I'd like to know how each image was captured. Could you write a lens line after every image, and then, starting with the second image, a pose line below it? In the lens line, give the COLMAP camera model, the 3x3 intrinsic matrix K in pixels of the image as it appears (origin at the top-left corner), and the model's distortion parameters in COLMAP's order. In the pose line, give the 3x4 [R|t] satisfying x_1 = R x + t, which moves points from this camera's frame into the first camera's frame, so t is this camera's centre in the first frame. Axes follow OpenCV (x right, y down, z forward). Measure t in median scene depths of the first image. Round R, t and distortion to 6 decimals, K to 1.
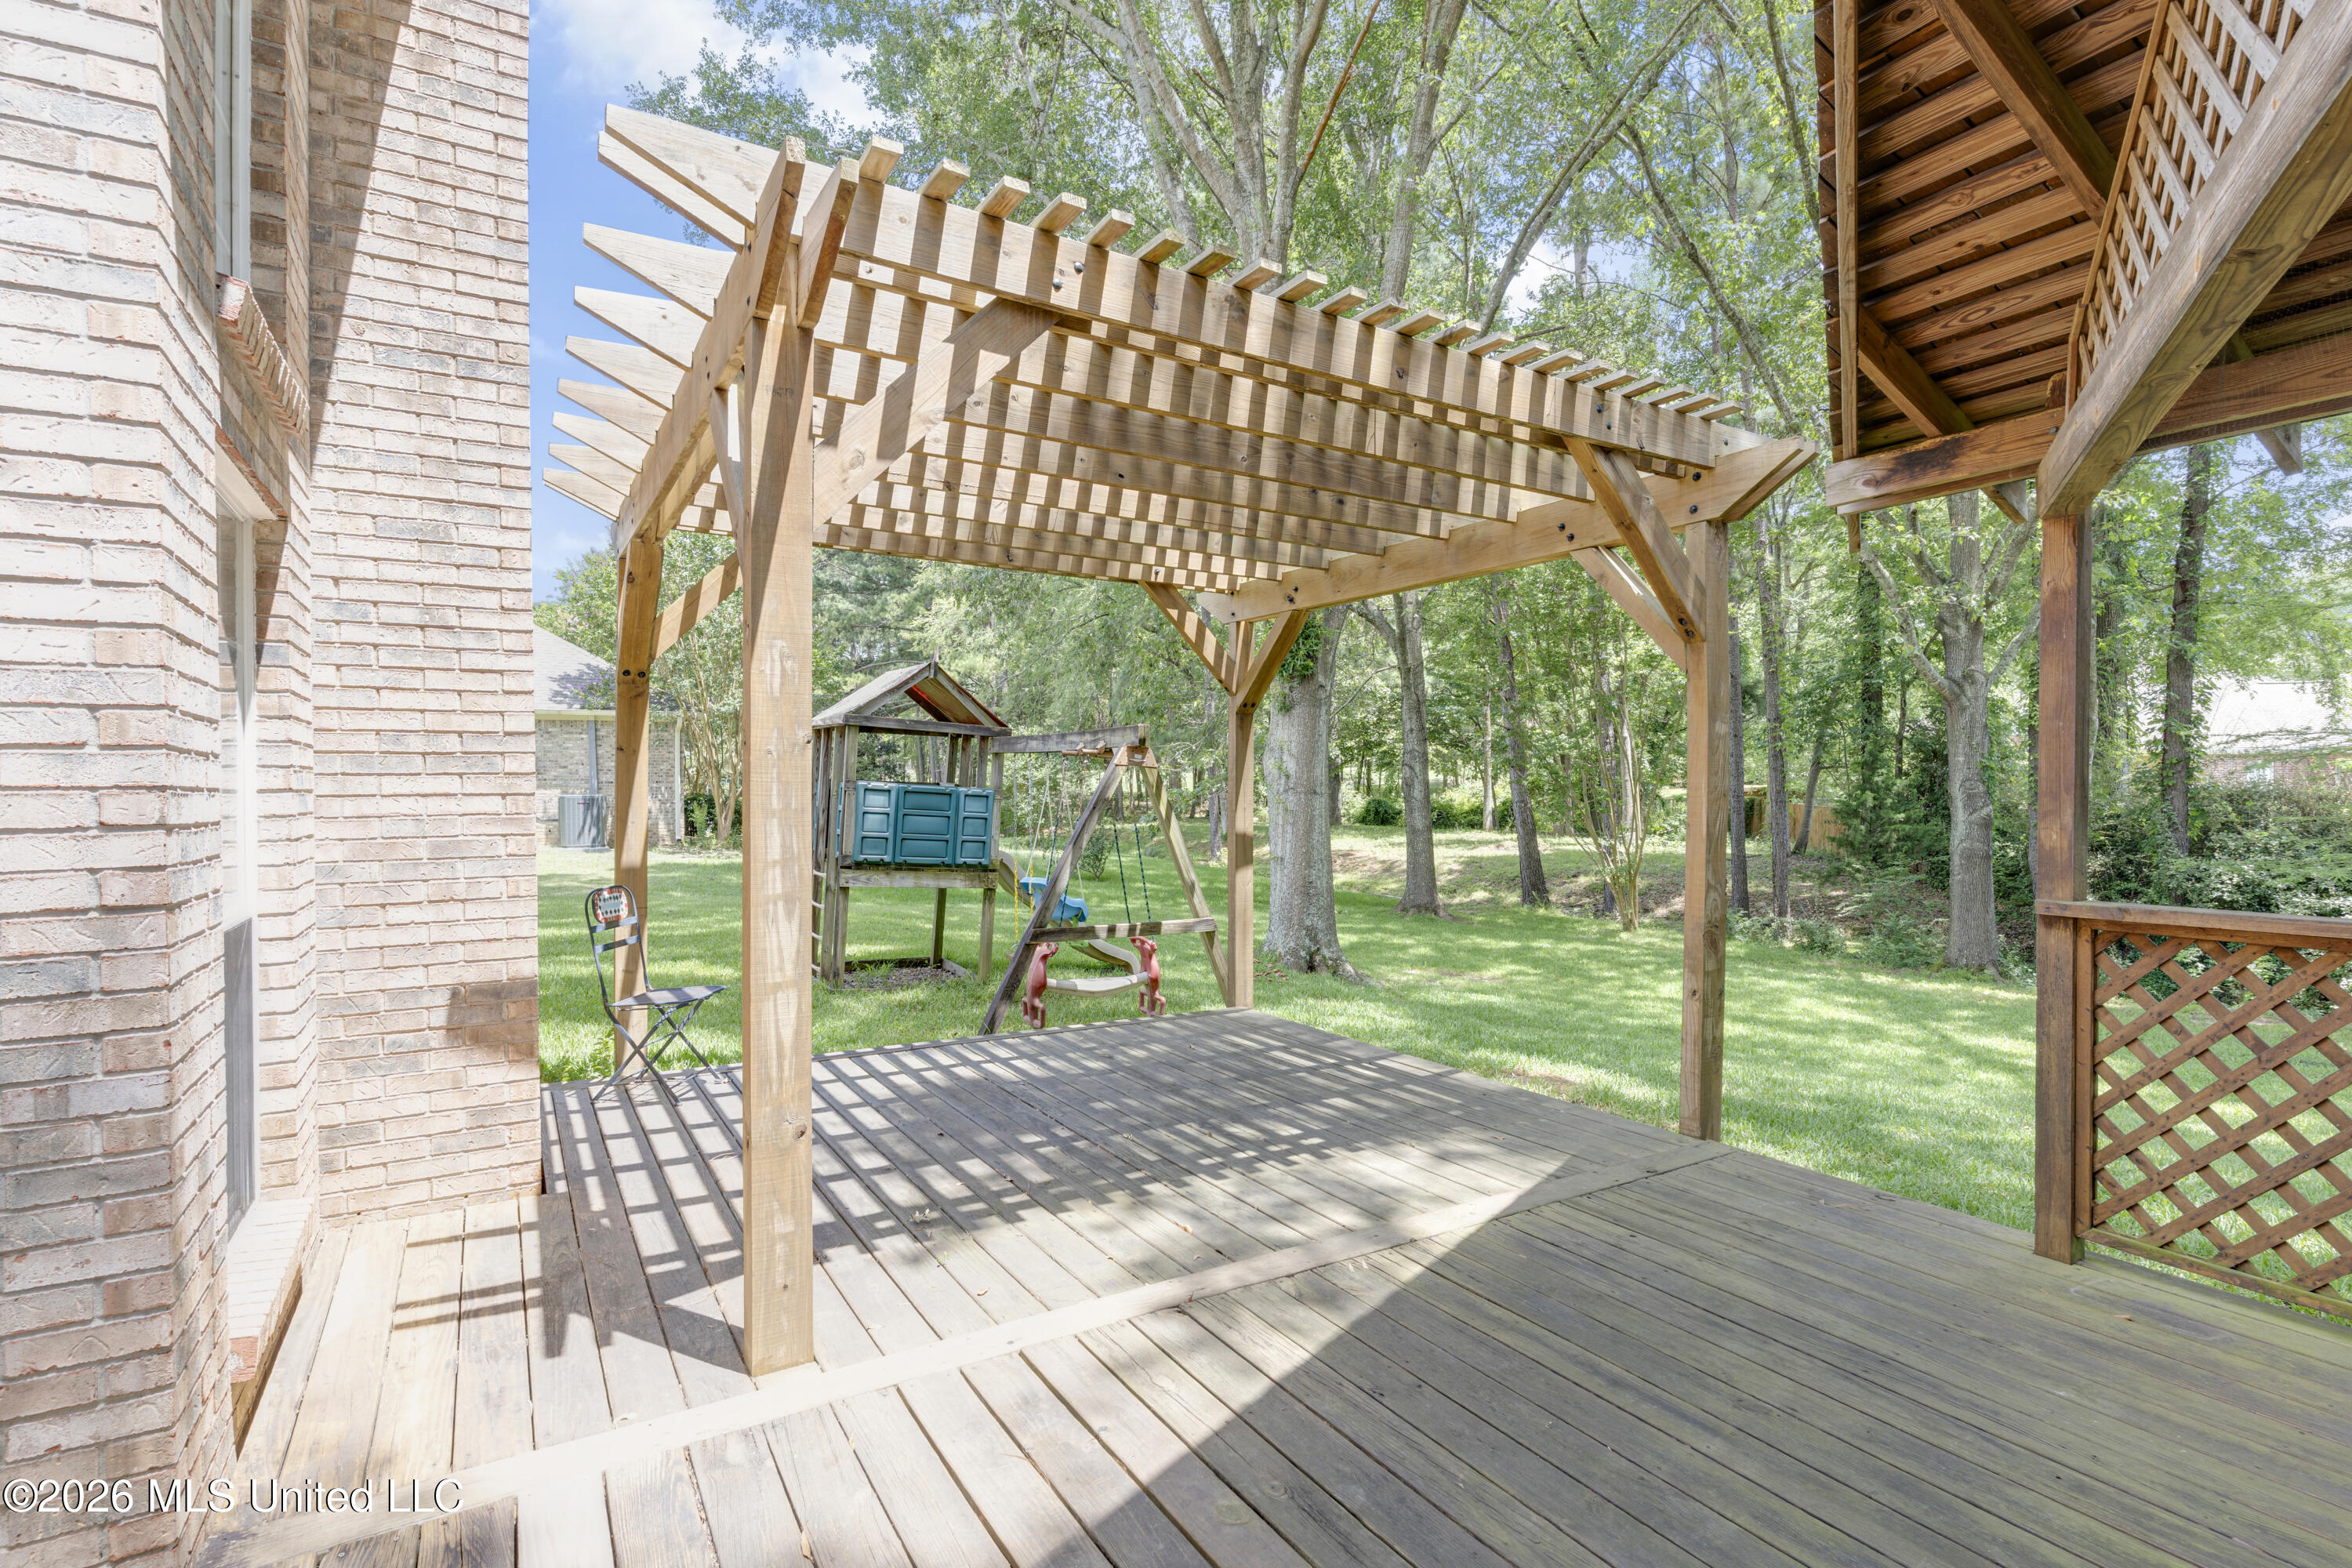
lens RADIAL K [[1154.0, 0, 1174.0], [0, 1154.0, 786.1], [0, 0, 1]] dist [-0.009025, 0.002319]
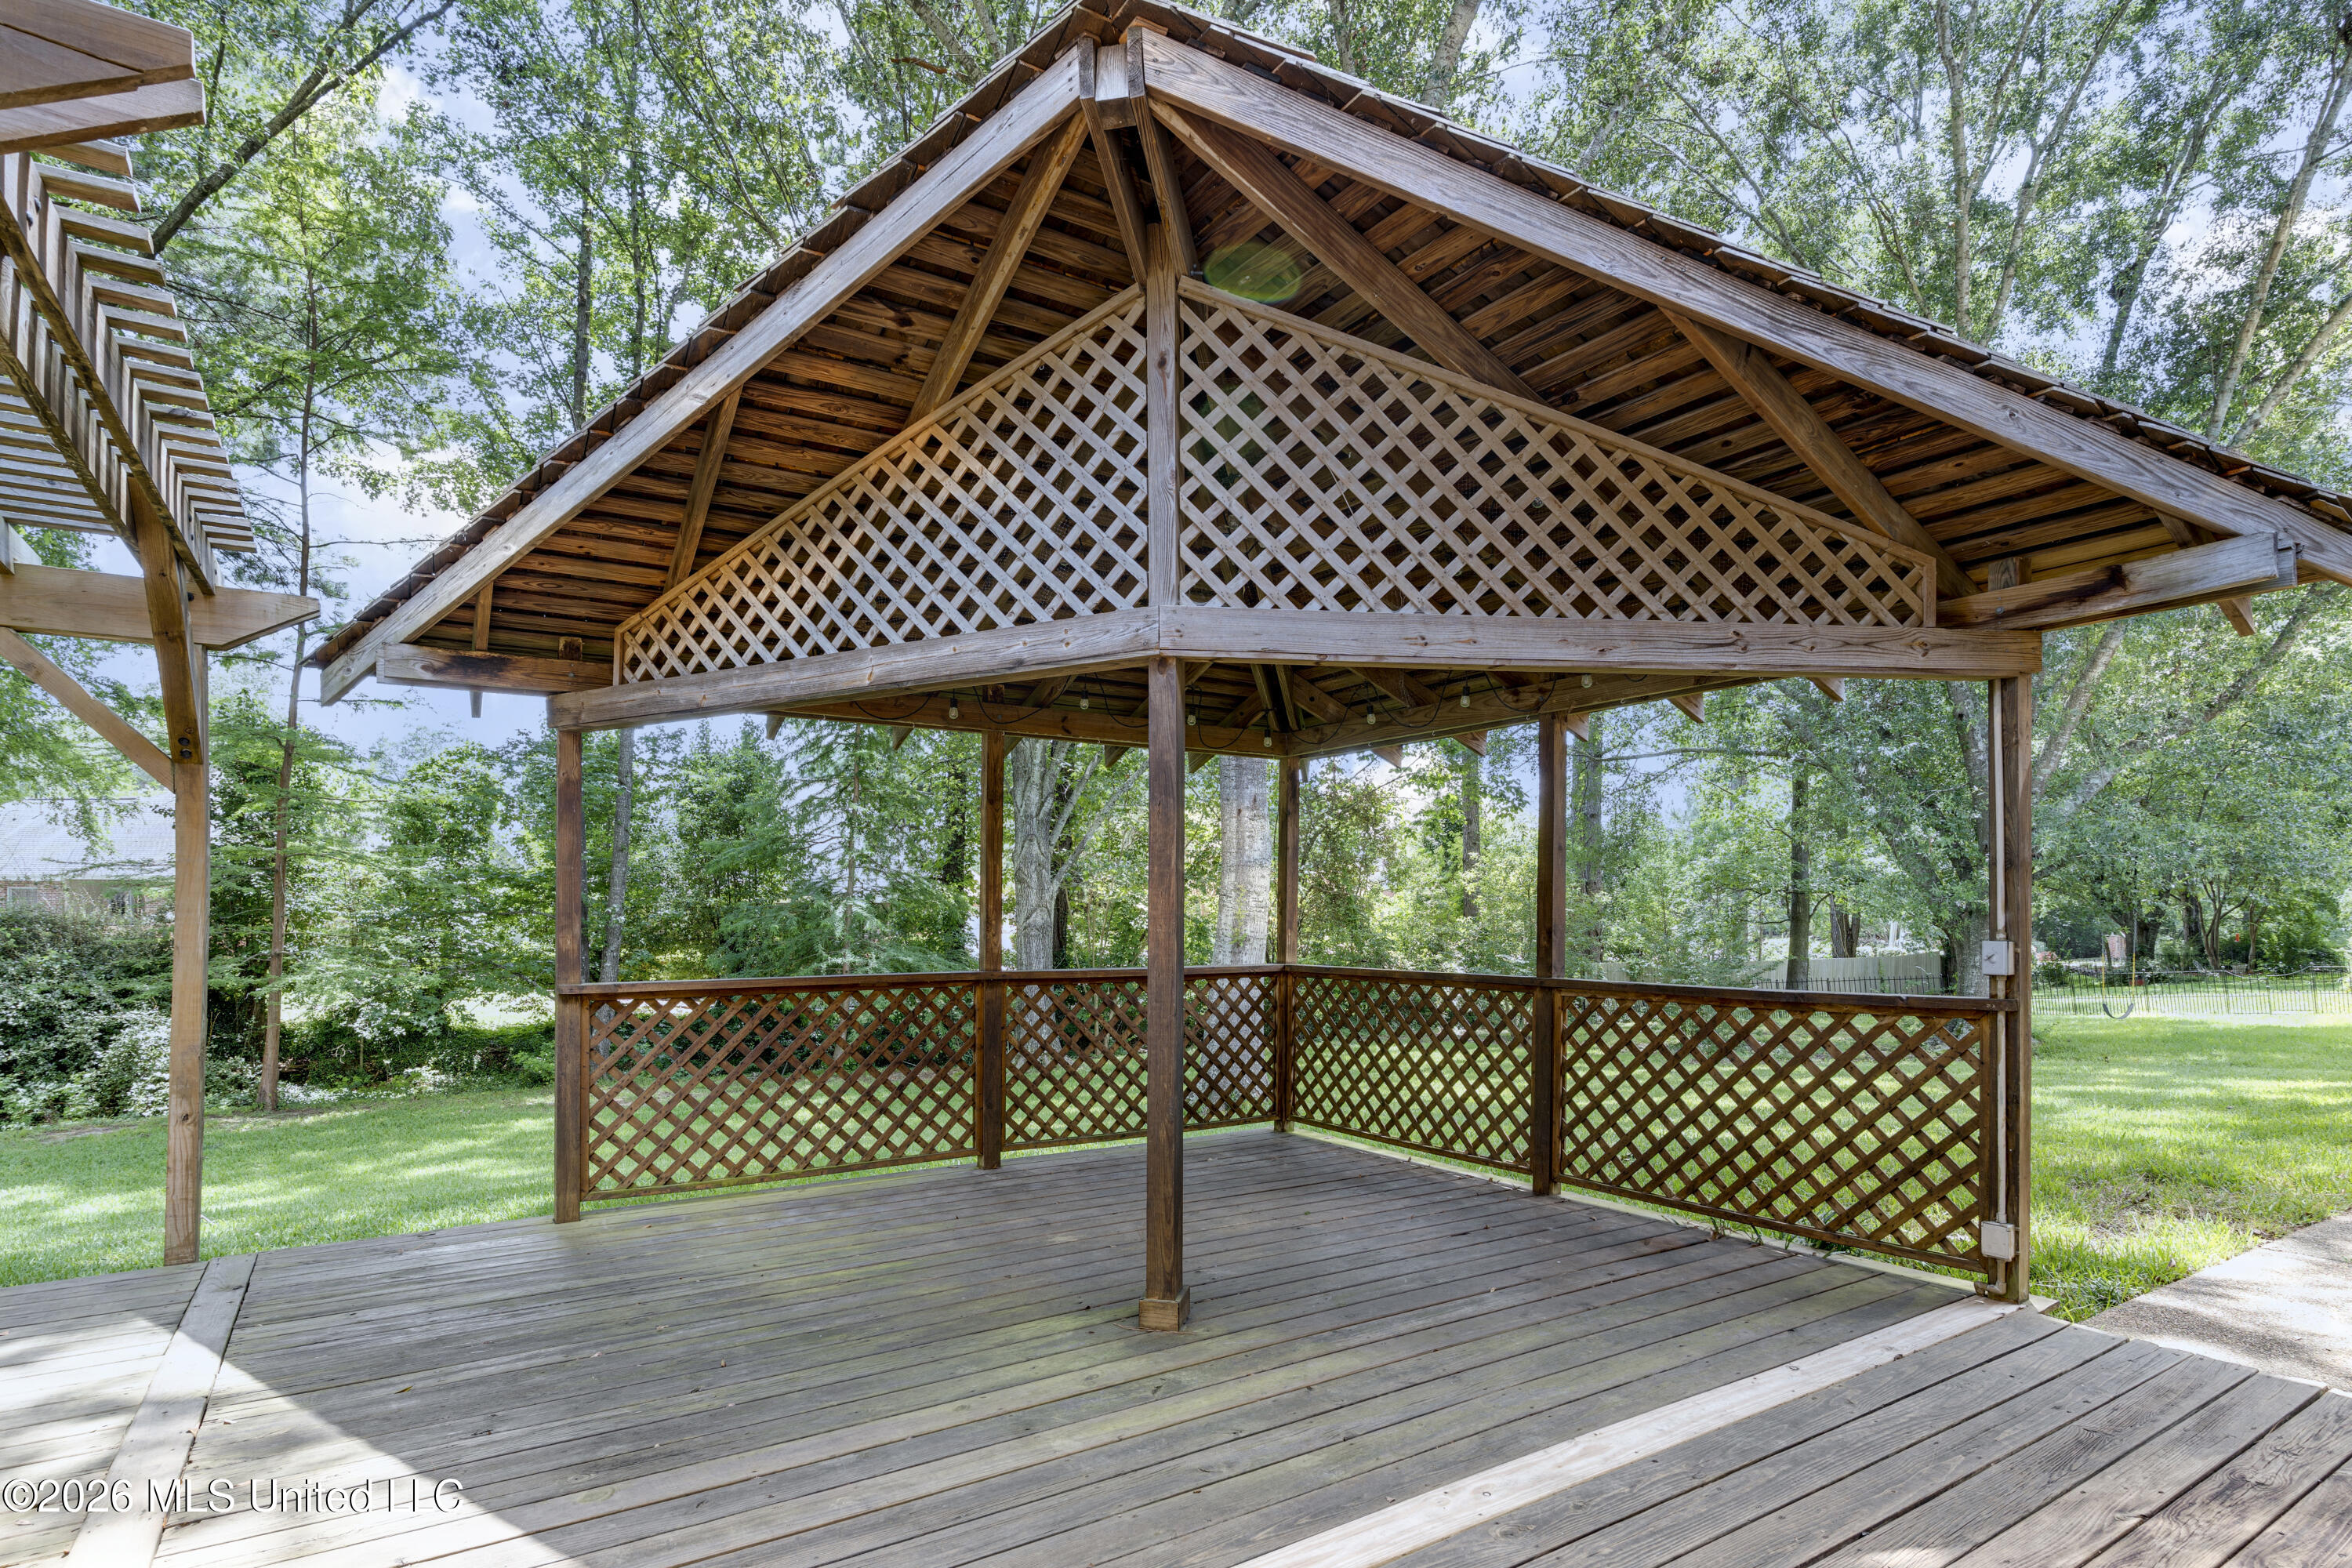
lens RADIAL K [[1154.0, 0, 1173.4], [0, 1154.0, 785.9], [0, 0, 1]] dist [-0.009025, 0.002319]
pose [[-0.066740, 0.112694, 0.991386, -0.845379], [-0.002534, 0.993579, -0.113113, 0.011754], [-0.997767, -0.010061, -0.066026, 0.313326]]
